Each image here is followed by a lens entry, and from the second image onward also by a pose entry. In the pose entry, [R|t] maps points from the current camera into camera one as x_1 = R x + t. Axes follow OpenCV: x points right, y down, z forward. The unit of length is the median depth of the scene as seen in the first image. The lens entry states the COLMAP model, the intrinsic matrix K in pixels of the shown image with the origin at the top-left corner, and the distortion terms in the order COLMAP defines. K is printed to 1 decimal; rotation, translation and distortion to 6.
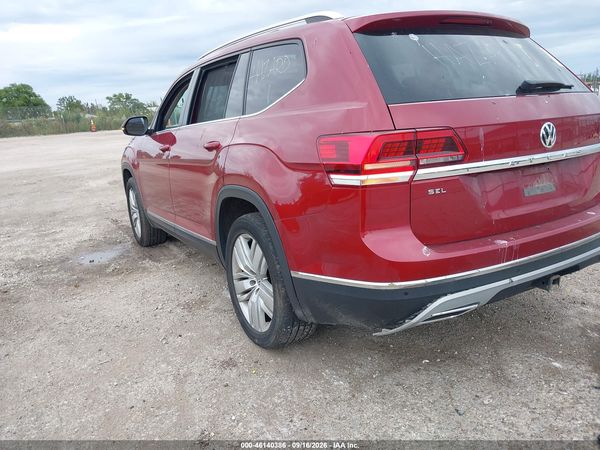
lens RADIAL K [[463.5, 0, 303.6], [0, 463.5, 227.4], [0, 0, 1]] dist [-0.001955, -0.001142]
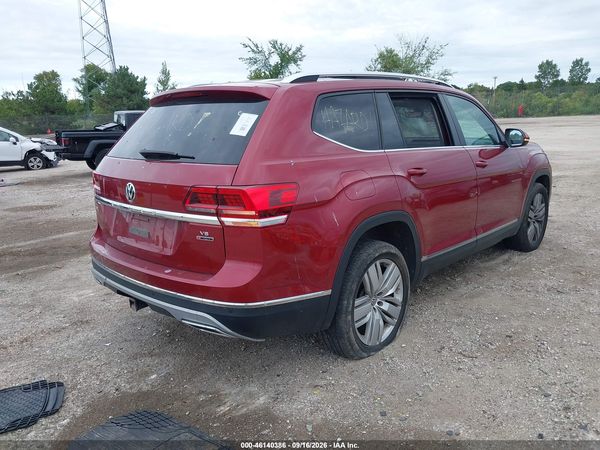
lens RADIAL K [[458.9, 0, 300.0], [0, 458.9, 225.0], [0, 0, 1]] dist [0.007657, 0.000874]
pose [[0.311578, 0.272611, -0.910276, 1.673790], [-0.217394, 0.953006, 0.210997, -0.433070], [0.925018, 0.132147, 0.356200, 0.870899]]
